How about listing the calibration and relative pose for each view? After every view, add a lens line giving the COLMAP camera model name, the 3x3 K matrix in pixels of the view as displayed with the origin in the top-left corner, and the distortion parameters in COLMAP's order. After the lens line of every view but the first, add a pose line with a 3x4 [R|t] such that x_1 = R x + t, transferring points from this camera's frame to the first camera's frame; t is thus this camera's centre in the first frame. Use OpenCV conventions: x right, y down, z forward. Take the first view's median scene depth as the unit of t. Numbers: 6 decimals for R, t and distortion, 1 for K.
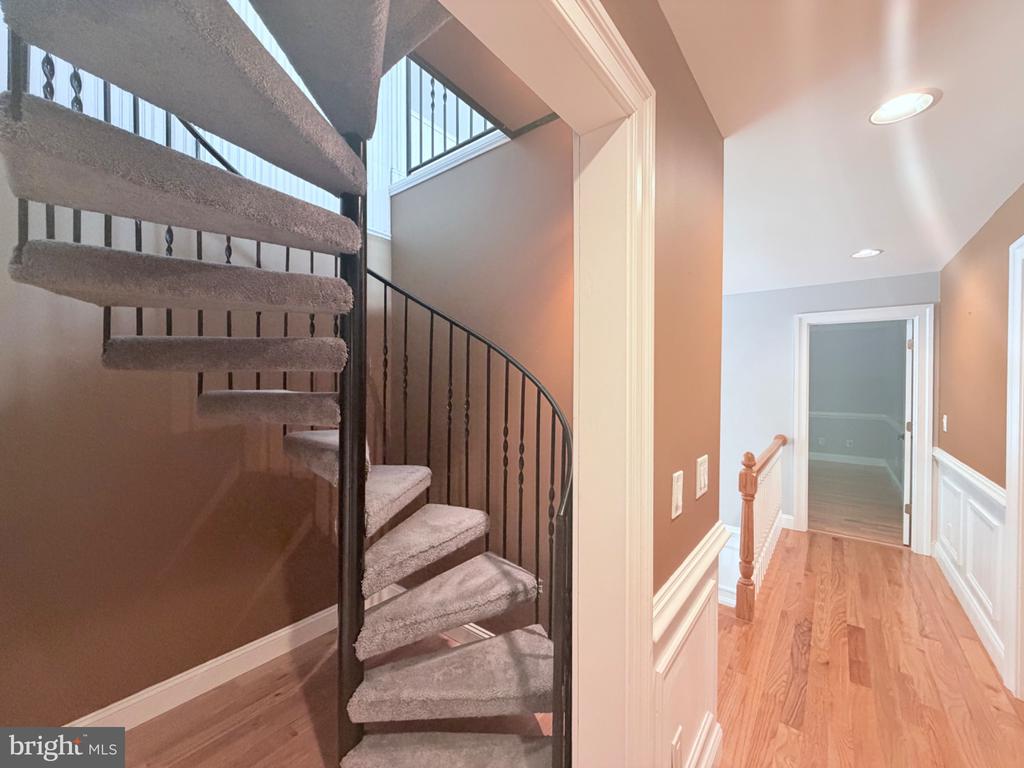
lens RADIAL K [[408.8, 0, 510.1], [0, 408.8, 382.6], [0, 0, 1]] dist [0.000230, 0.000216]
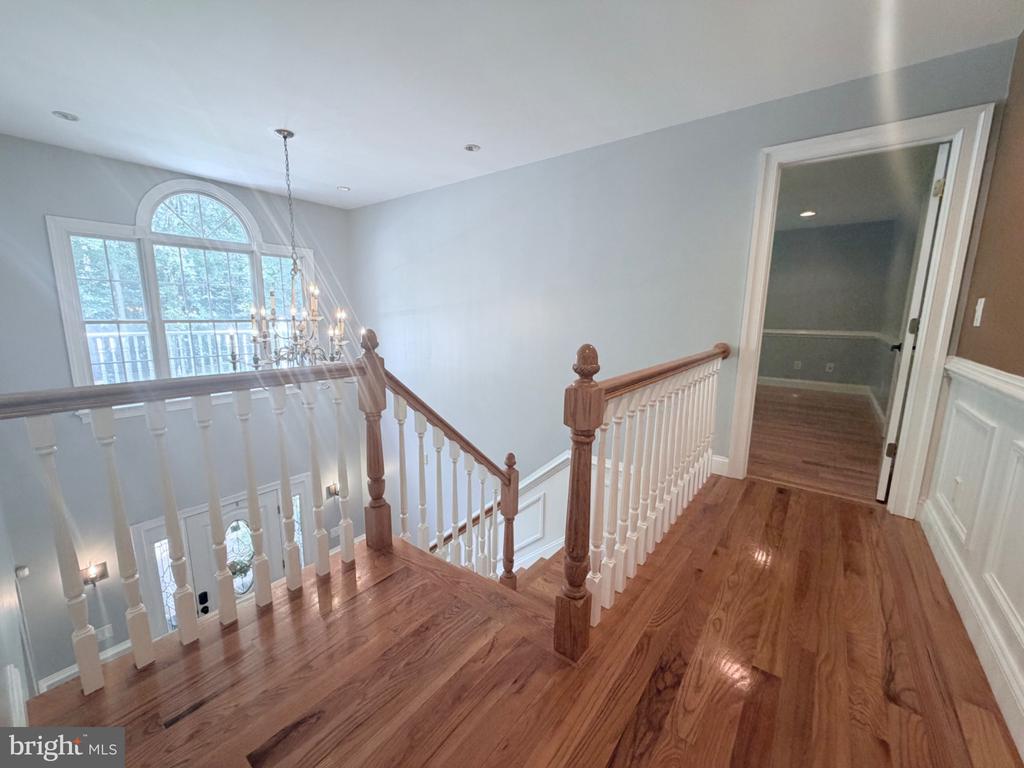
lens RADIAL K [[408.8, 0, 511.4], [0, 408.8, 383.2], [0, 0, 1]] dist [0.000230, 0.000216]
pose [[0.999892, 0.003102, 0.014399, 0.362290], [-0.005423, 0.986440, 0.164030, 0.100984], [-0.013695, -0.164091, 0.986350, 0.389123]]
